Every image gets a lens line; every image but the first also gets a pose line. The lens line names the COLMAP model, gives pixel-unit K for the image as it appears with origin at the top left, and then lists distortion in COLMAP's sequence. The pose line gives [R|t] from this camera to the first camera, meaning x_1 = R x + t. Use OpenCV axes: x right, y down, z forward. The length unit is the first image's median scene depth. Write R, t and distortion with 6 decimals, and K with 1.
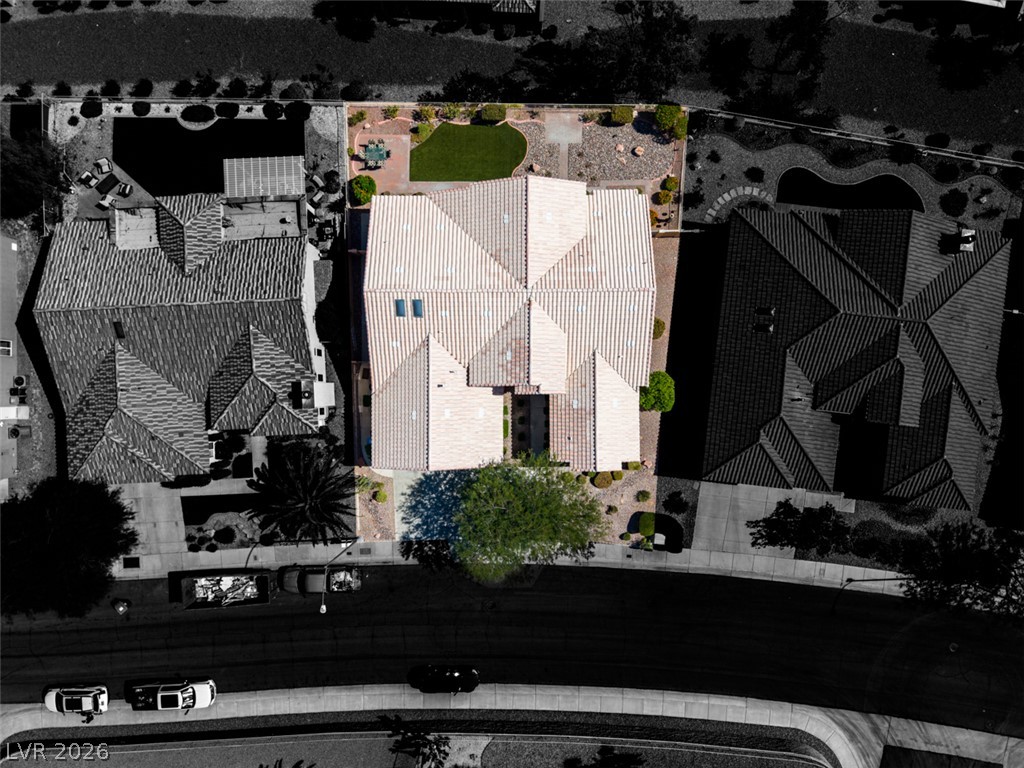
lens RADIAL K [[684.0, 0, 512.0], [0, 684.0, 384.0], [0, 0, 1]] dist [0.029772, -0.031646]
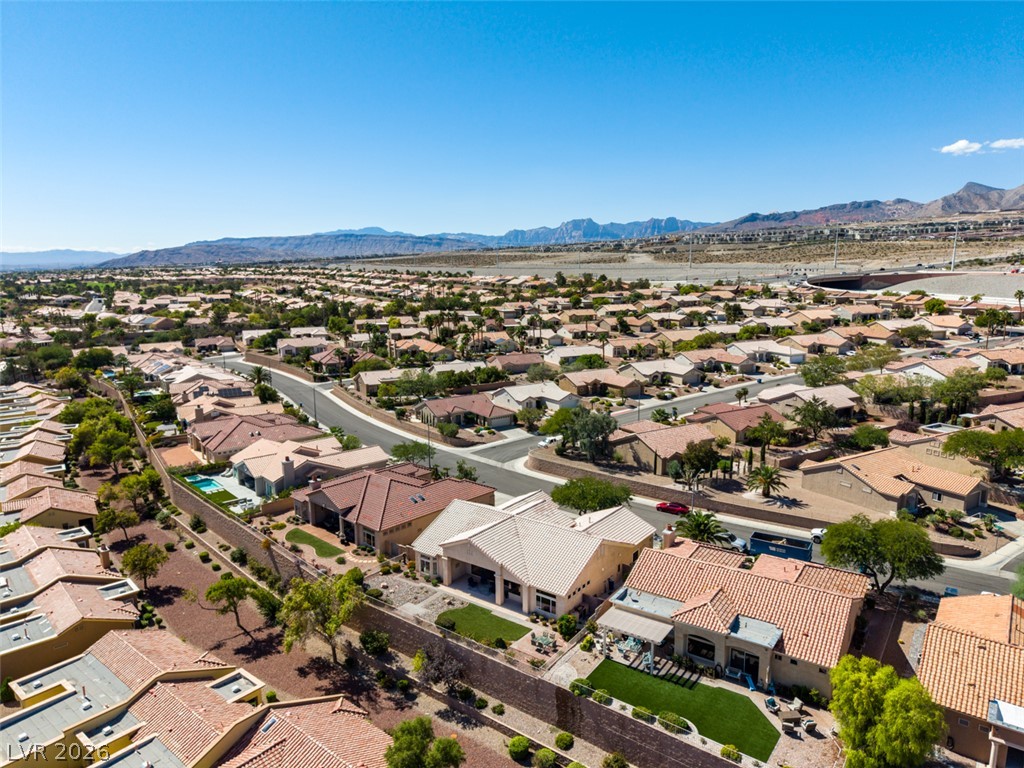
lens RADIAL K [[684.0, 0, 512.0], [0, 684.0, 384.0], [0, 0, 1]] dist [0.029772, -0.031646]
pose [[-0.797526, -0.101572, 0.594672, -0.795164], [0.603190, -0.151687, 0.783041, -1.195544], [0.010669, 0.983196, 0.182241, 0.354614]]
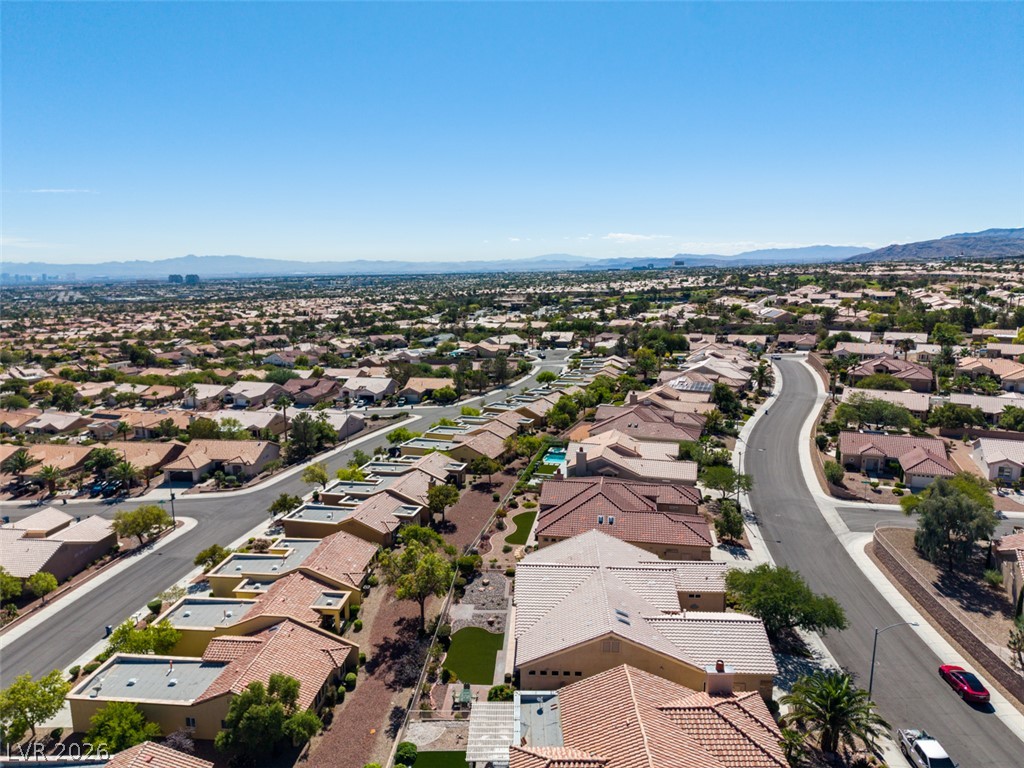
lens RADIAL K [[683.1, 0, 520.4], [0, 683.1, 381.3], [0, 0, 1]] dist [0.045327, -0.032112]
pose [[0.054344, -0.173994, 0.983246, -1.102128], [0.998455, -0.001987, -0.055536, -0.188334], [0.011616, 0.984745, 0.173617, 0.359432]]
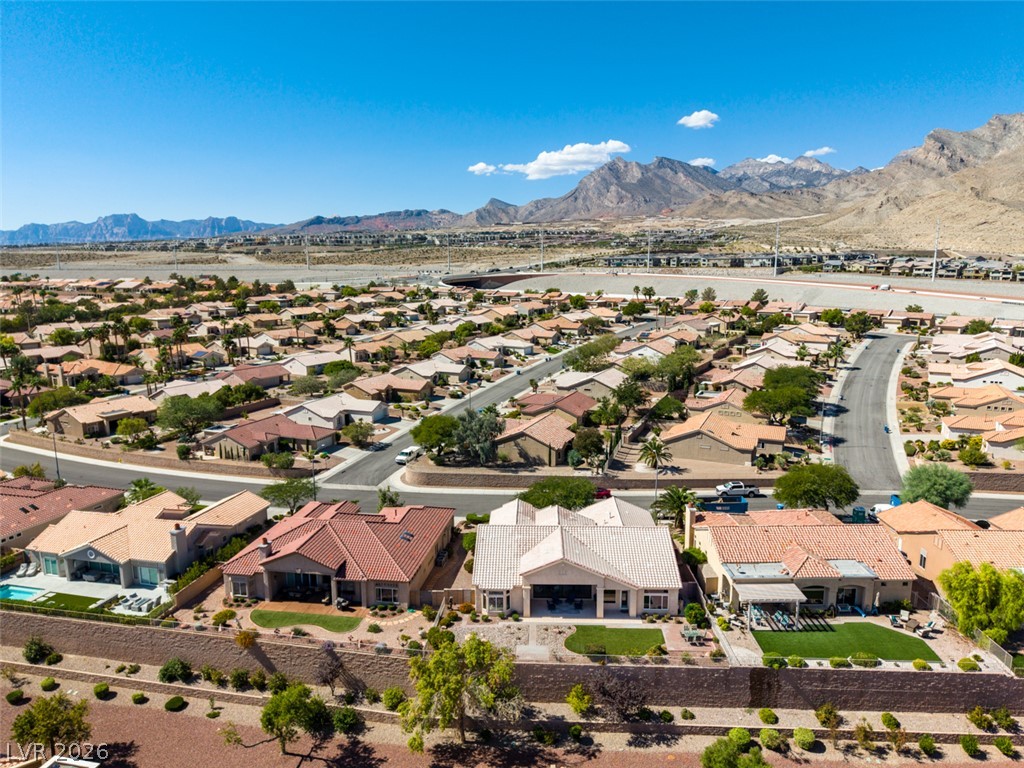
lens RADIAL K [[684.0, 0, 512.0], [0, 684.0, 384.0], [0, 0, 1]] dist [0.029772, -0.031646]
pose [[-0.999029, -0.004730, 0.043811, 0.061367], [0.043933, -0.183844, 0.981973, -1.407194], [0.003409, 0.982944, 0.183873, 0.355981]]
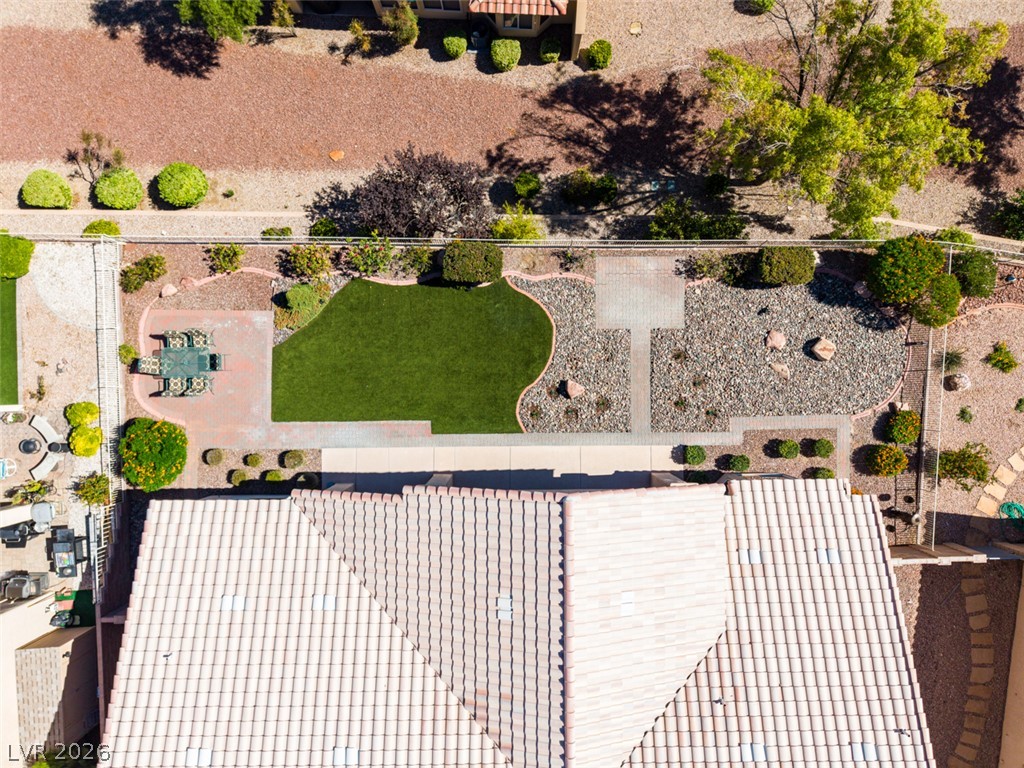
lens RADIAL K [[684.0, 0, 512.0], [0, 684.0, 384.0], [0, 0, 1]] dist [0.029772, -0.031646]
pose [[0.999979, -0.006172, 0.001760, -0.003914], [0.006157, 0.999945, 0.008506, -0.321079], [-0.001813, -0.008495, 0.999962, 0.582902]]
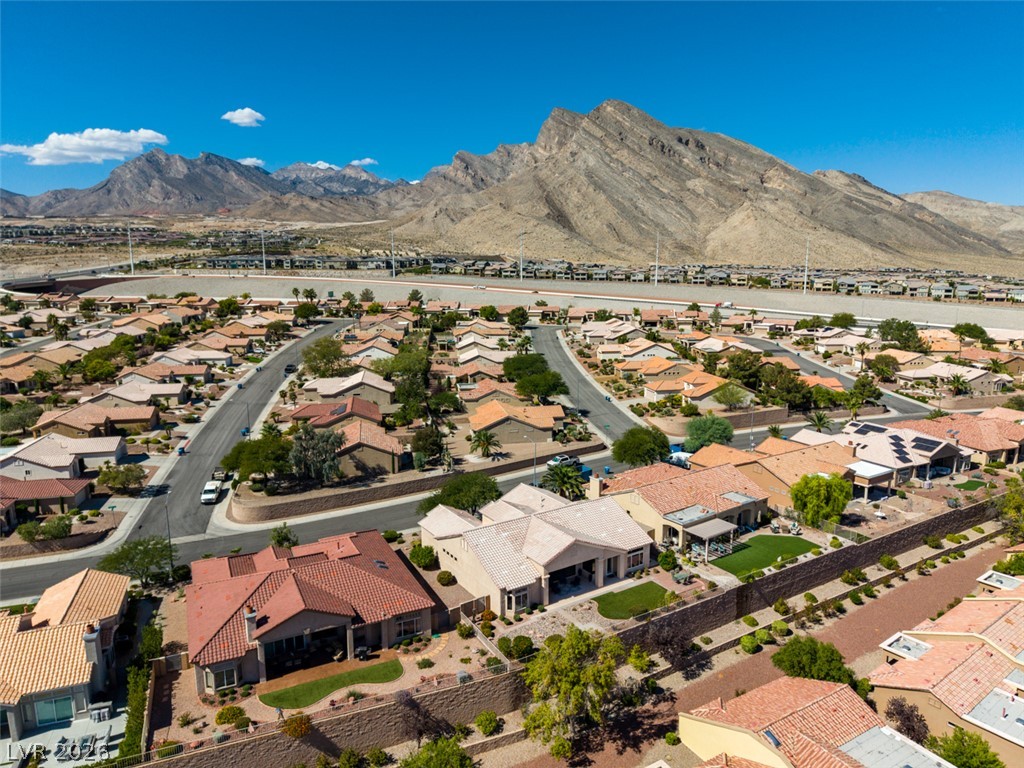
lens RADIAL K [[684.0, 0, 512.0], [0, 684.0, 384.0], [0, 0, 1]] dist [0.029772, -0.031646]
pose [[-0.843057, 0.096211, -0.529149, 0.778972], [-0.537823, -0.153216, 0.829018, -1.224076], [-0.001314, 0.983498, 0.180914, 0.362583]]
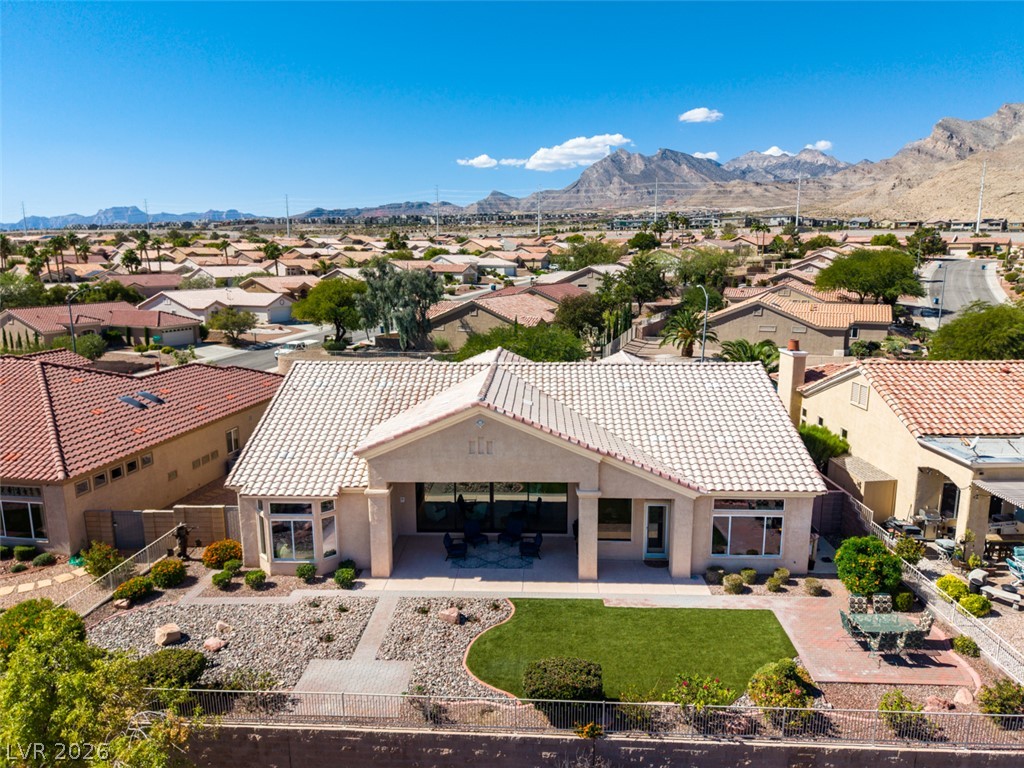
lens RADIAL K [[684.0, 0, 512.0], [0, 684.0, 384.0], [0, 0, 1]] dist [0.029772, -0.031646]
pose [[-0.998891, -0.007771, 0.046440, -0.016480], [0.047070, -0.190413, 0.980575, -0.665359], [0.001223, 0.981673, 0.190567, 0.795097]]
